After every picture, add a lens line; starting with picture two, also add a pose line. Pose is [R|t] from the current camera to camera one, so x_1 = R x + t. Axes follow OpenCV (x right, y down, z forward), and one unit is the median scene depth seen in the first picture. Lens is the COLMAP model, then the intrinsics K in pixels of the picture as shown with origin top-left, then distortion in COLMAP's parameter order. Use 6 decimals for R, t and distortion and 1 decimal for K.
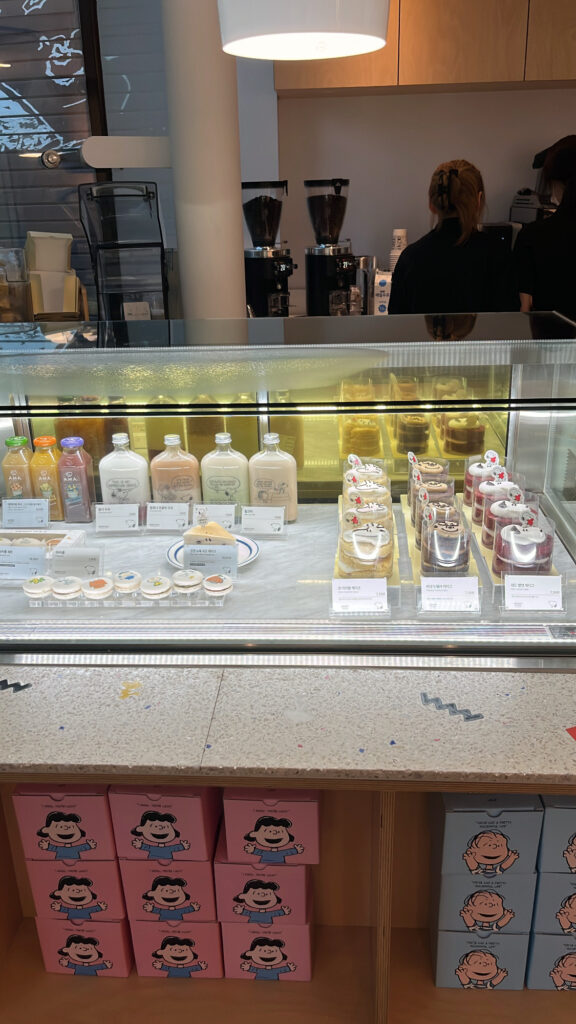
lens RADIAL K [[822.3, 0, 293.0], [0, 822.3, 515.7], [0, 0, 1]] dist [0.026897, -0.027217]
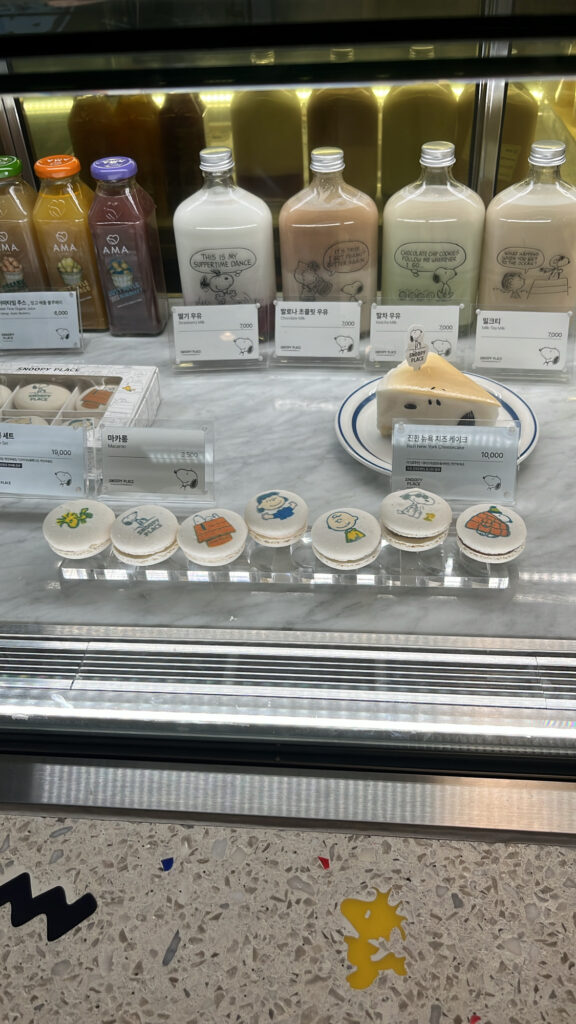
lens RADIAL K [[822.3, 0, 279.6], [0, 822.3, 515.7], [0, 0, 1]] dist [0.026897, -0.027217]
pose [[0.998982, 0.004843, -0.044851, -0.150978], [0.010091, 0.945034, 0.326815, -0.054939], [0.043968, -0.326935, 0.944023, 0.490527]]
